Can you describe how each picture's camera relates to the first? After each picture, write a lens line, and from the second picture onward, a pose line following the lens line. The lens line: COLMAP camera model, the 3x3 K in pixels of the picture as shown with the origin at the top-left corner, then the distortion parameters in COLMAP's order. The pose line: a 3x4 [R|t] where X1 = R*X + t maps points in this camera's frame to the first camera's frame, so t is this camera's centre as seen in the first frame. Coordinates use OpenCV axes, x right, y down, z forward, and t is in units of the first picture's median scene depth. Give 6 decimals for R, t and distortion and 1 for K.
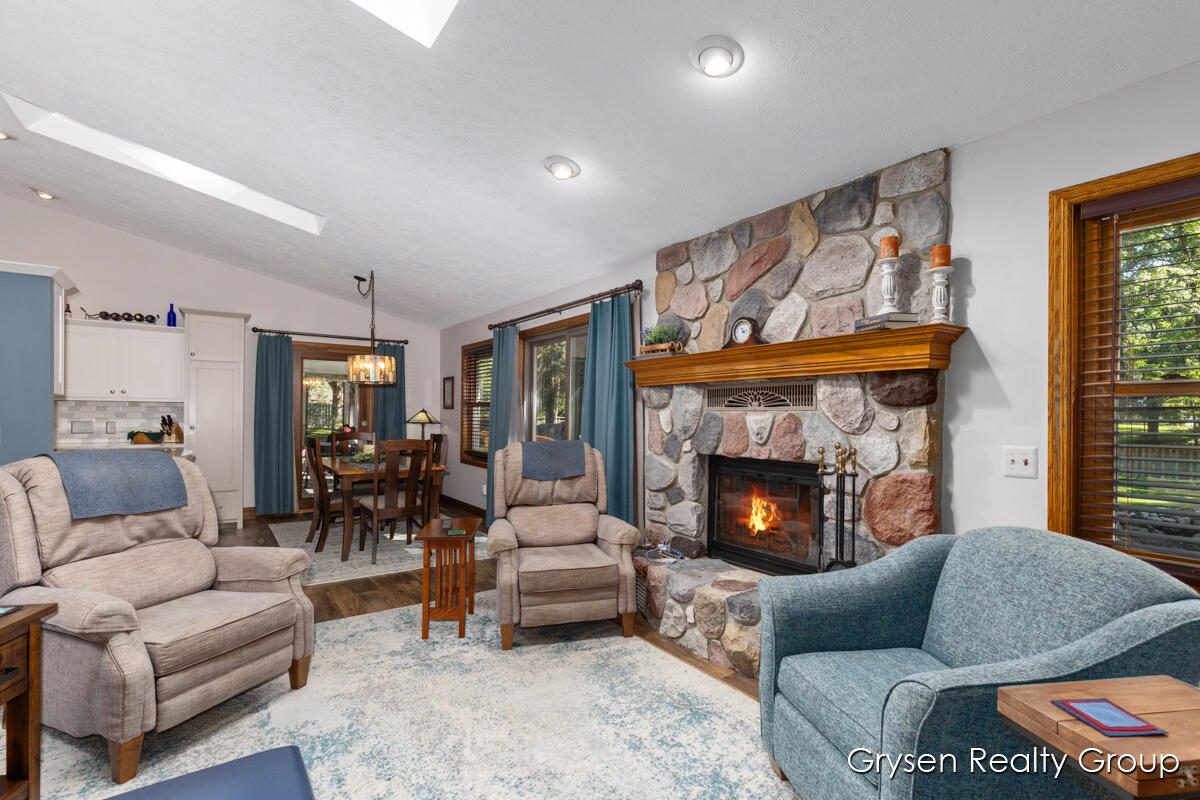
lens RADIAL K [[544.9, 0, 600.4], [0, 544.9, 417.7], [0, 0, 1]] dist [0.010785, 0.000361]
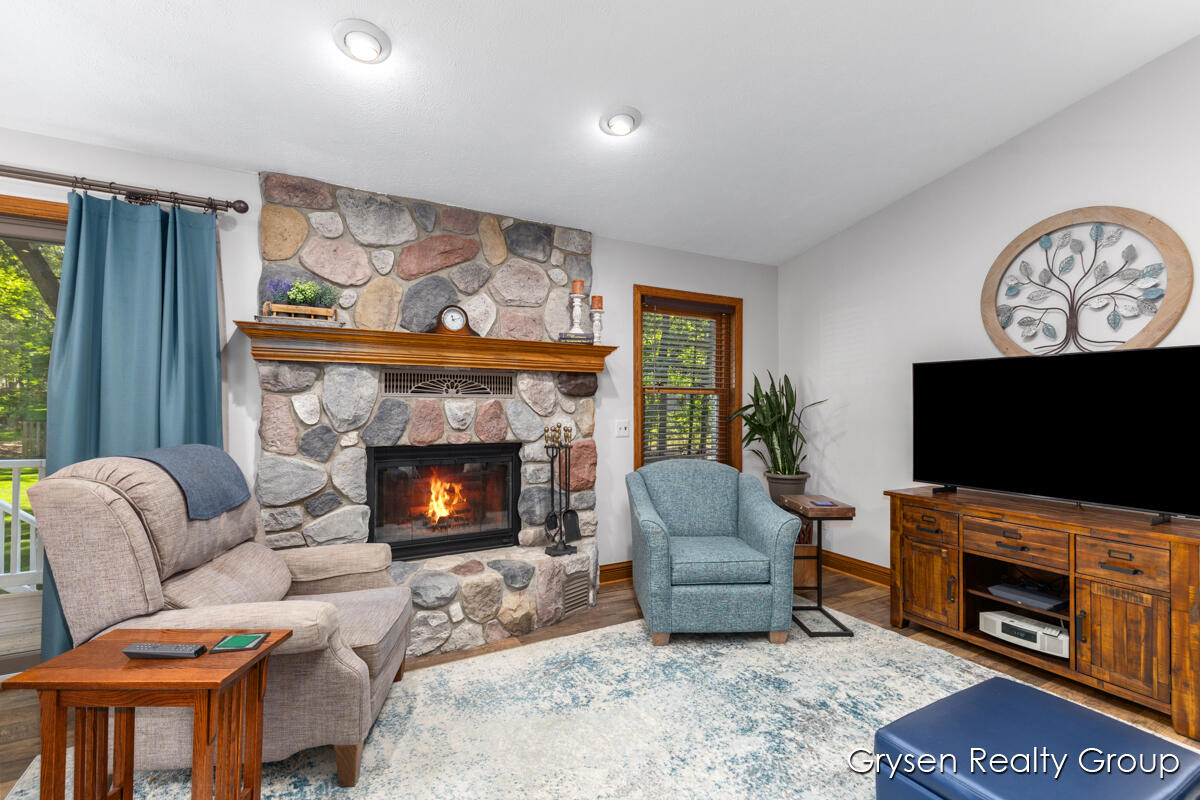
lens RADIAL K [[544.9, 0, 607.4], [0, 544.9, 398.2], [0, 0, 1]] dist [0.010785, 0.000361]
pose [[0.099781, 0.001347, 0.995008, -0.735453], [-0.003550, 0.999993, -0.000997, -0.012024], [-0.995003, -0.003433, 0.099785, 0.629321]]
